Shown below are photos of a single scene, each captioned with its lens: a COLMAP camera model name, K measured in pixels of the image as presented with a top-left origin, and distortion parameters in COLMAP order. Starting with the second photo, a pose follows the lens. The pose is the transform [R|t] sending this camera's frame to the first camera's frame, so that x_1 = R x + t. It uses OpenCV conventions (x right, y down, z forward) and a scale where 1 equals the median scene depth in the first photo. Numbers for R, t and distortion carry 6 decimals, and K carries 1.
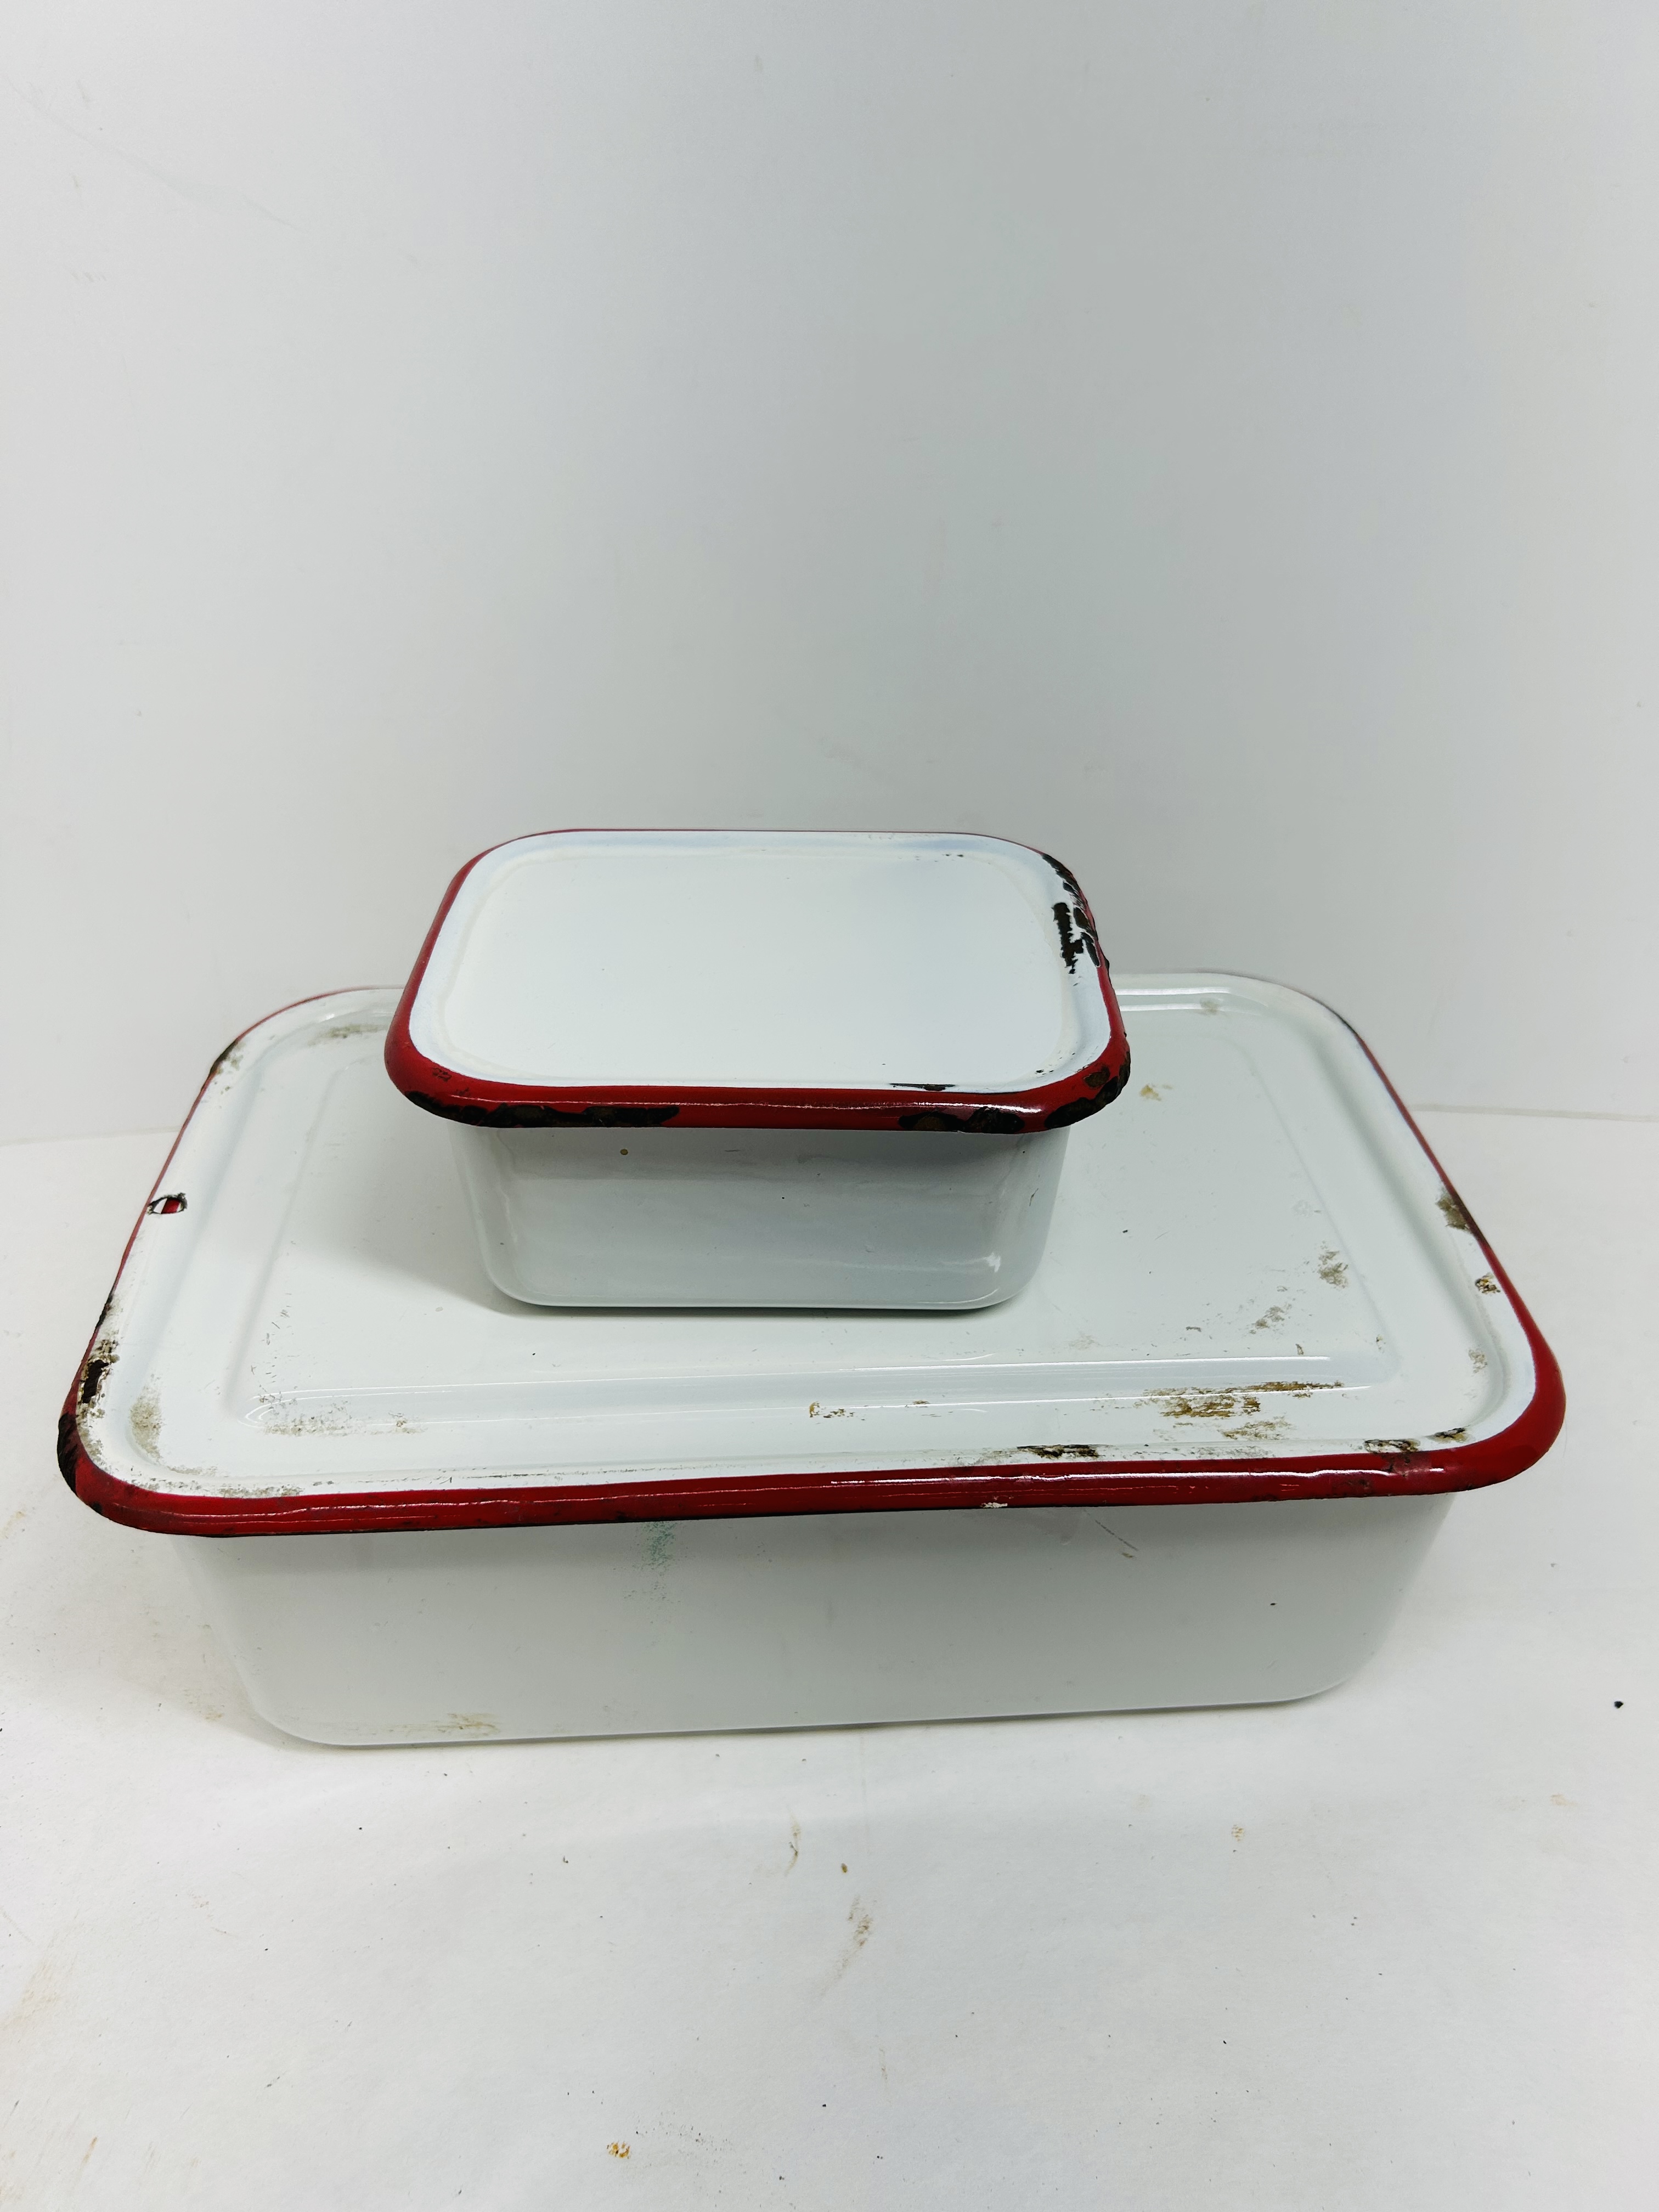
lens RADIAL K [[1687.5, 0, 829.5], [0, 1687.5, 1106.0], [0, 0, 1]] dist [0.083011, -0.146247]
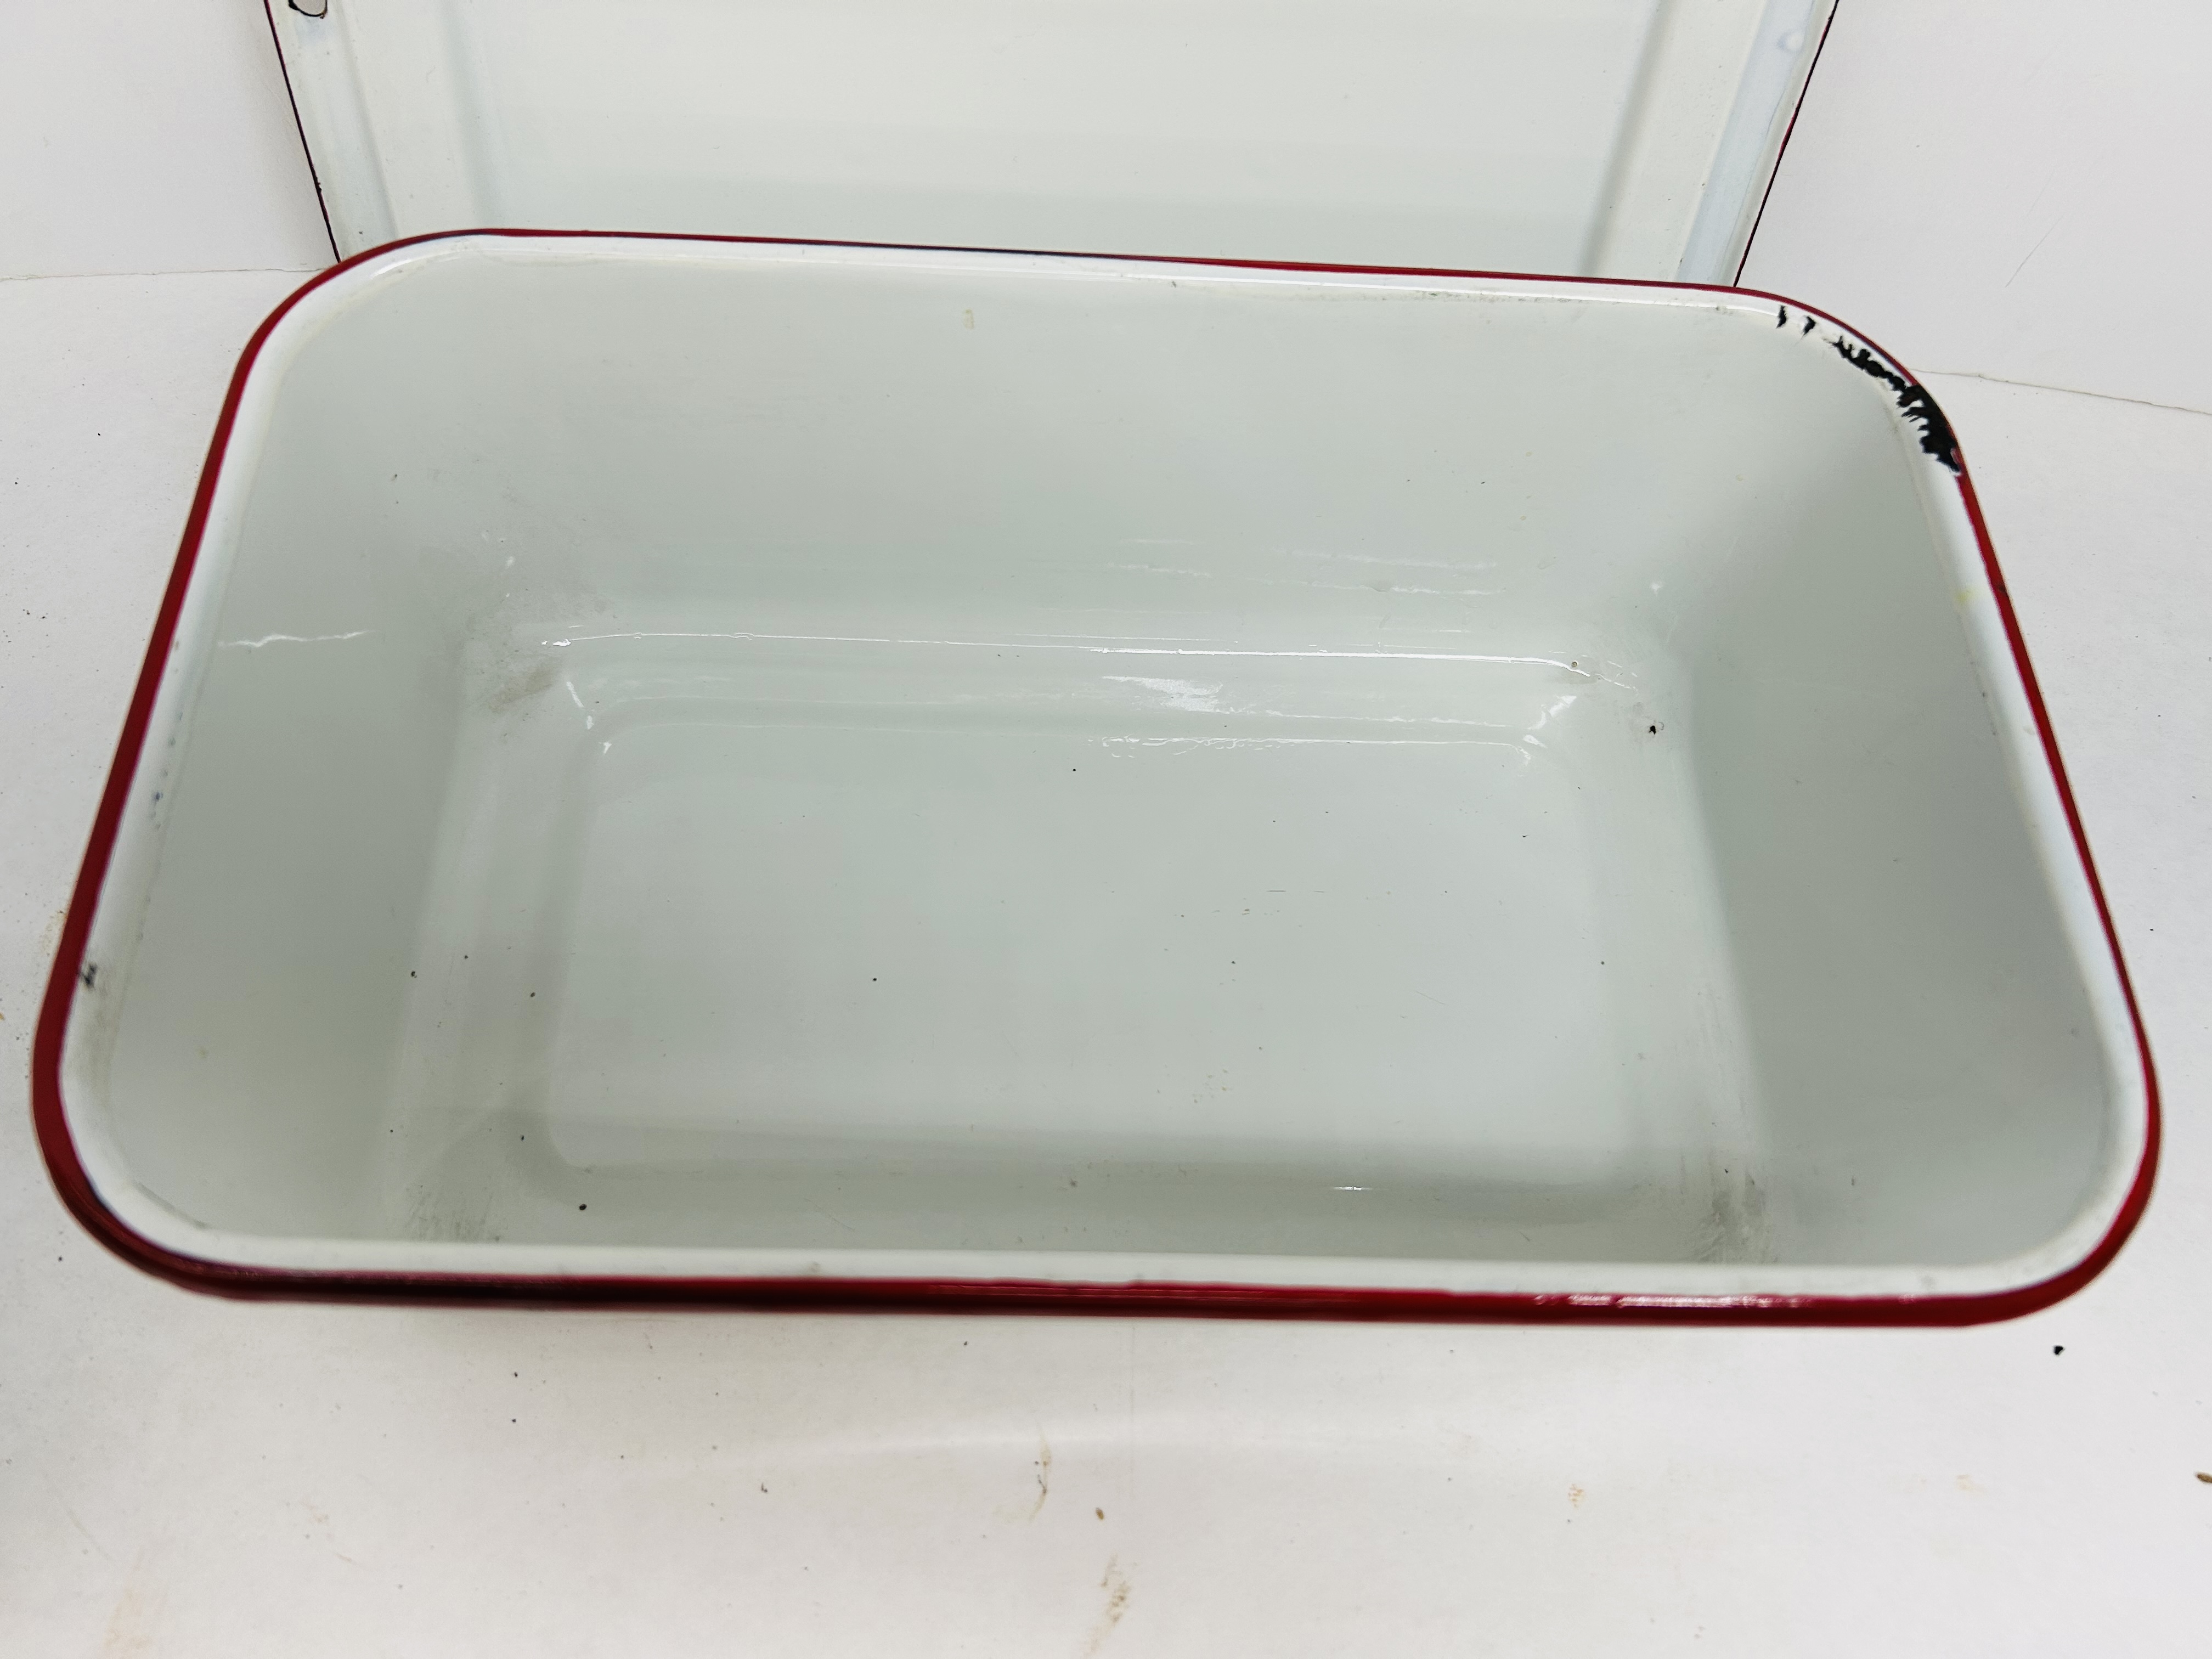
lens RADIAL K [[1711.3, 0, 1104.6], [0, 1711.3, 843.6], [0, 0, 1]] dist [0.048046, -0.077850]
pose [[0.996579, 0.078660, 0.025369, -0.037632], [-0.081385, 0.880448, 0.467106, -0.238489], [0.014407, -0.467572, 0.883837, 0.424401]]
